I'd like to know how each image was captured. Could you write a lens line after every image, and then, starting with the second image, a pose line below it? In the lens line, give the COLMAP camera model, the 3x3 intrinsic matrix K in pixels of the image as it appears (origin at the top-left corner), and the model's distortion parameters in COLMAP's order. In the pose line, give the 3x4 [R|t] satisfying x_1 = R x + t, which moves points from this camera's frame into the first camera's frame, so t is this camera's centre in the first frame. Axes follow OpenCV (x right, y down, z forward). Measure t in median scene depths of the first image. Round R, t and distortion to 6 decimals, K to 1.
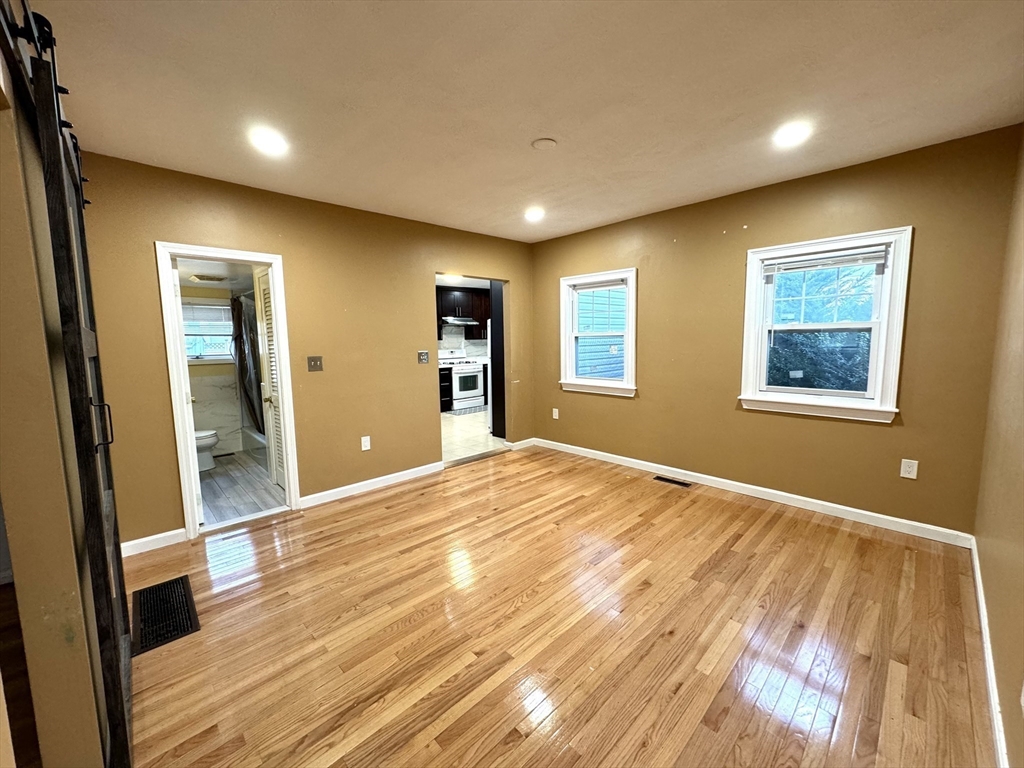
lens RADIAL K [[406.1, 0, 512.0], [0, 406.1, 384.0], [0, 0, 1]] dist [0.001046, -0.000008]
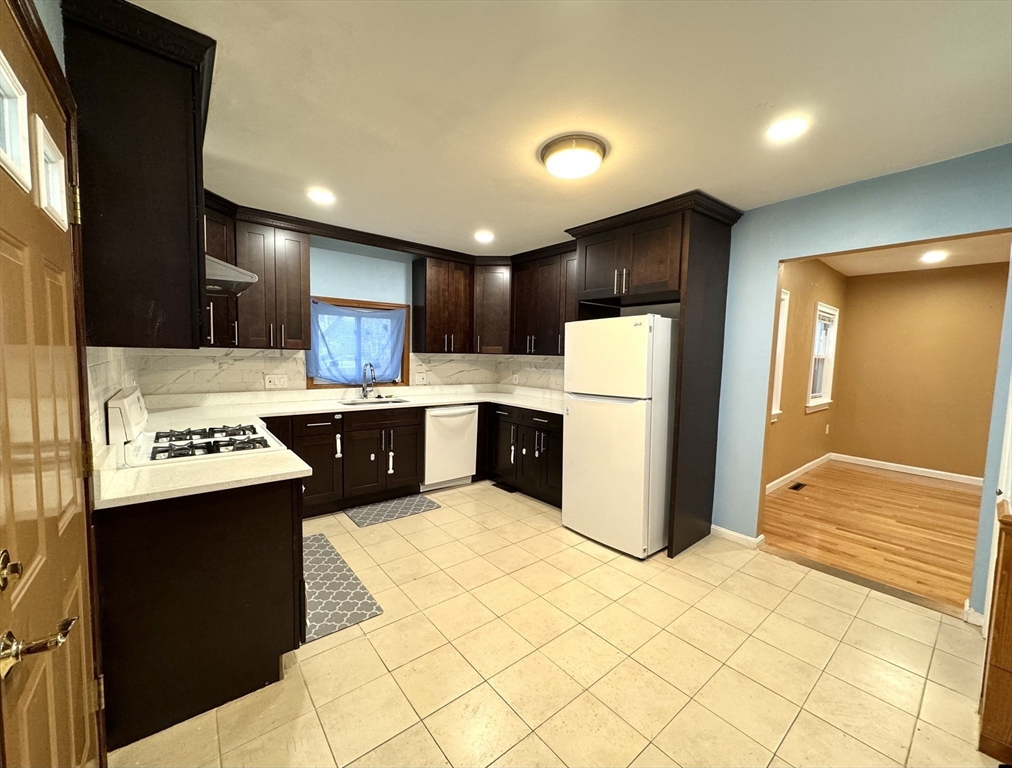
lens RADIAL K [[406.8, 0, 506.0], [0, 406.8, 384.0], [0, 0, 1]] dist [-0.000126, -0.000032]
pose [[0.079402, -0.049431, 0.995616, -0.742152], [0.097454, 0.994370, 0.041597, -0.163661], [-0.992068, 0.093723, 0.083772, 1.566279]]
